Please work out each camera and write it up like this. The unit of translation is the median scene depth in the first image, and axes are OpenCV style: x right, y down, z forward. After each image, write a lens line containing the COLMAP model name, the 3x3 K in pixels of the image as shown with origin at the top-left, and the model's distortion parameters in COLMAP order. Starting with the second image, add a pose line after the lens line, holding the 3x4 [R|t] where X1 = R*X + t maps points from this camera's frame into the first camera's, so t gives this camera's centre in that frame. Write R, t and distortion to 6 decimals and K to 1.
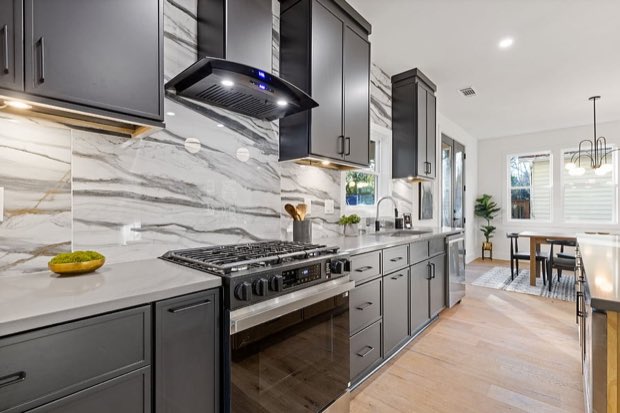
lens RADIAL K [[285.0, 0, 311.9], [0, 285.0, 210.1], [0, 0, 1]] dist [0.012904, -0.000626]
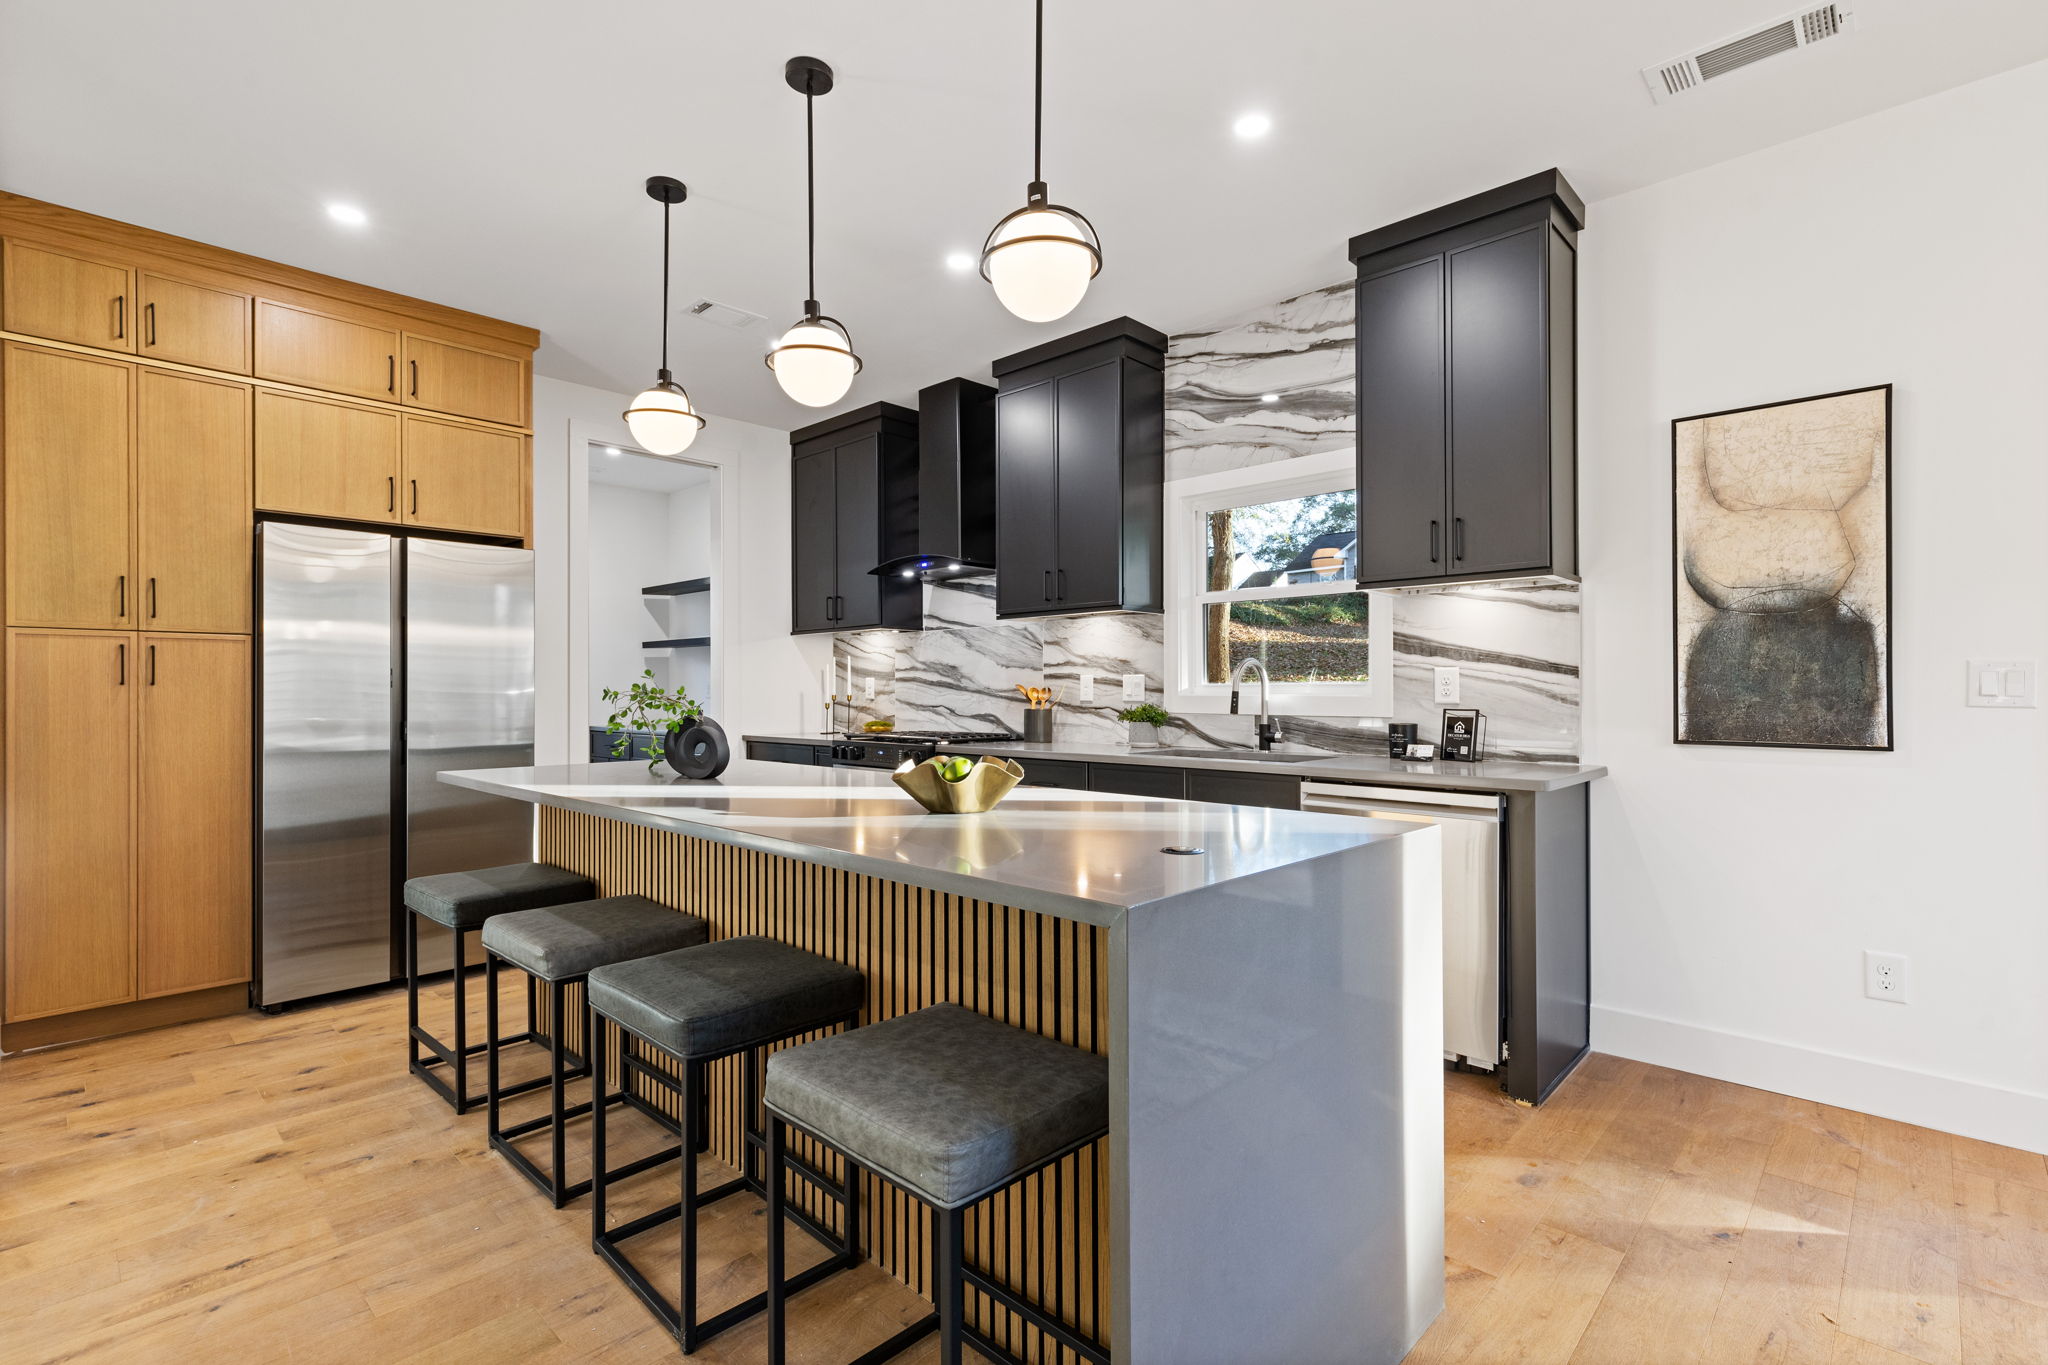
lens RADIAL K [[941.6, 0, 1023.7], [0, 941.6, 690.7], [0, 0, 1]] dist [0.012904, -0.000626]
pose [[-0.035516, 0.006786, -0.999346, 2.223989], [-0.000204, 0.999977, 0.006797, -0.023175], [0.999369, 0.000446, -0.035514, 1.078860]]
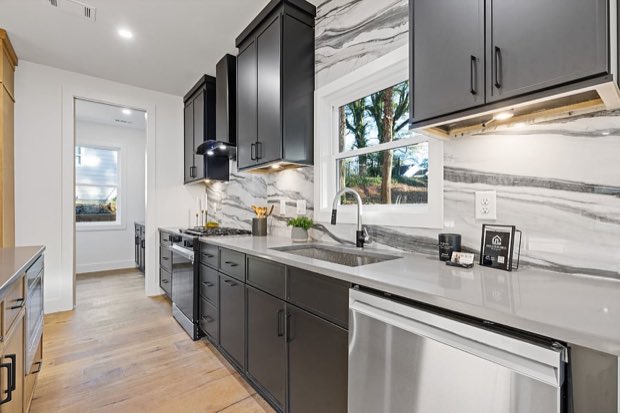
lens RADIAL K [[285.0, 0, 310.4], [0, 285.0, 208.0], [0, 0, 1]] dist [0.012904, -0.000626]
pose [[-0.164238, 0.003951, -0.986413, 1.232287], [-0.001969, 0.999989, 0.004333, -0.017243], [0.986419, 0.002654, -0.164229, 1.483049]]
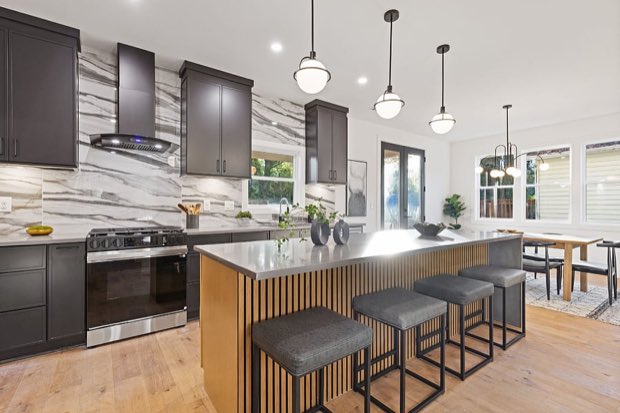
lens RADIAL K [[285.0, 0, 311.3], [0, 285.0, 207.2], [0, 0, 1]] dist [0.012904, -0.000626]
pose [[0.979223, 0.003788, -0.202752, 0.960657], [-0.004785, 0.999979, -0.004429, 0.000222], [0.202731, 0.005307, 0.979220, -0.430181]]
